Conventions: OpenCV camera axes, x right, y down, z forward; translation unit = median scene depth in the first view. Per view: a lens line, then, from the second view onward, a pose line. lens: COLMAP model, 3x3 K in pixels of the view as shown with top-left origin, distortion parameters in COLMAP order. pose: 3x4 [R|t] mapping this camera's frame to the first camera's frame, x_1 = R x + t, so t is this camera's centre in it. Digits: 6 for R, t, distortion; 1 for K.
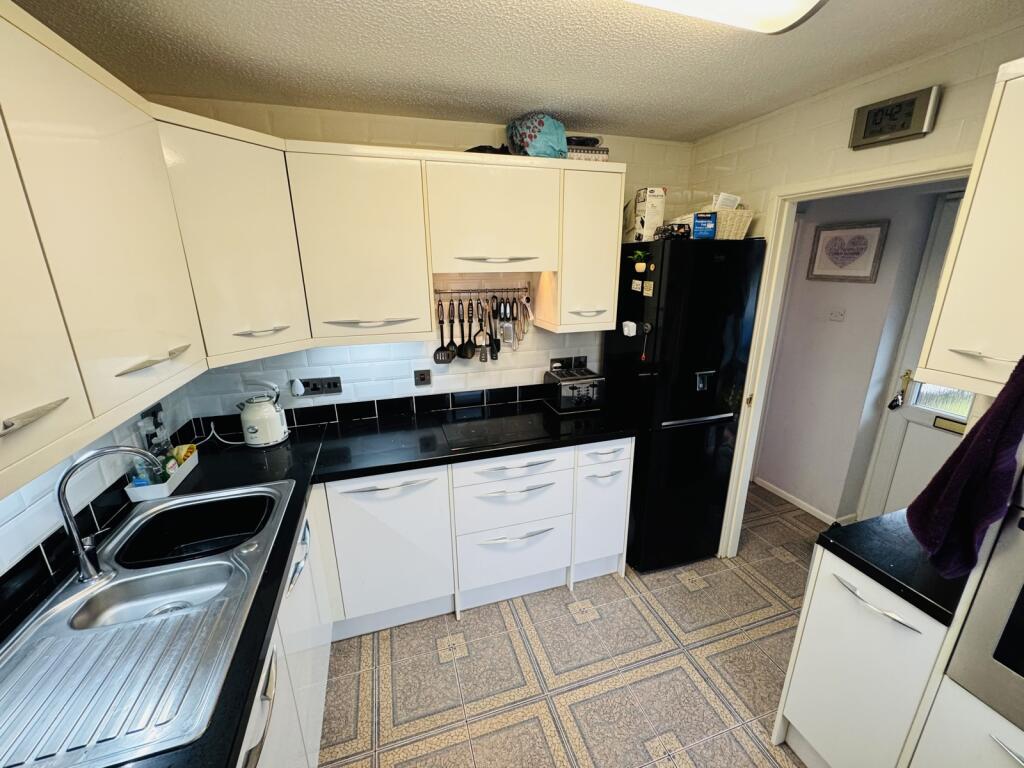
lens RADIAL K [[409.0, 0, 512.0], [0, 409.0, 385.1], [0, 0, 1]] dist [-0.003213, -0.000754]
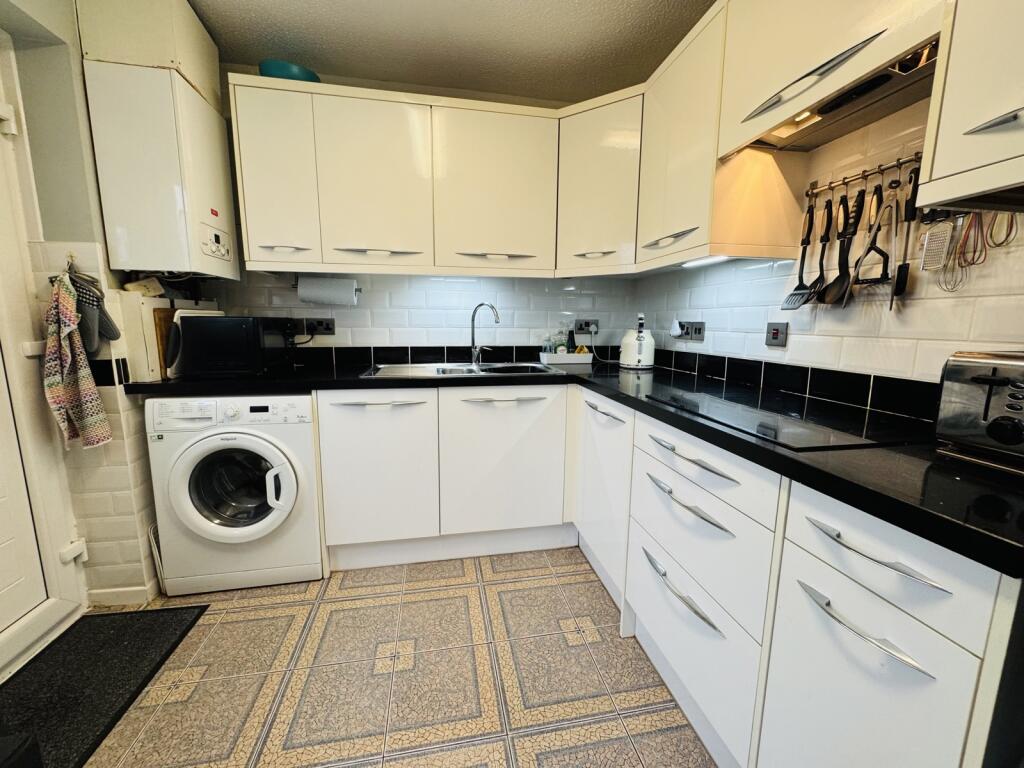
lens RADIAL K [[409.0, 0, 511.6], [0, 409.0, 382.8], [0, 0, 1]] dist [-0.003213, -0.000754]
pose [[-0.122836, 0.154967, -0.980253, 0.533306], [-0.285817, 0.940360, 0.184476, 0.059724], [0.950379, 0.302834, -0.071218, 0.702131]]
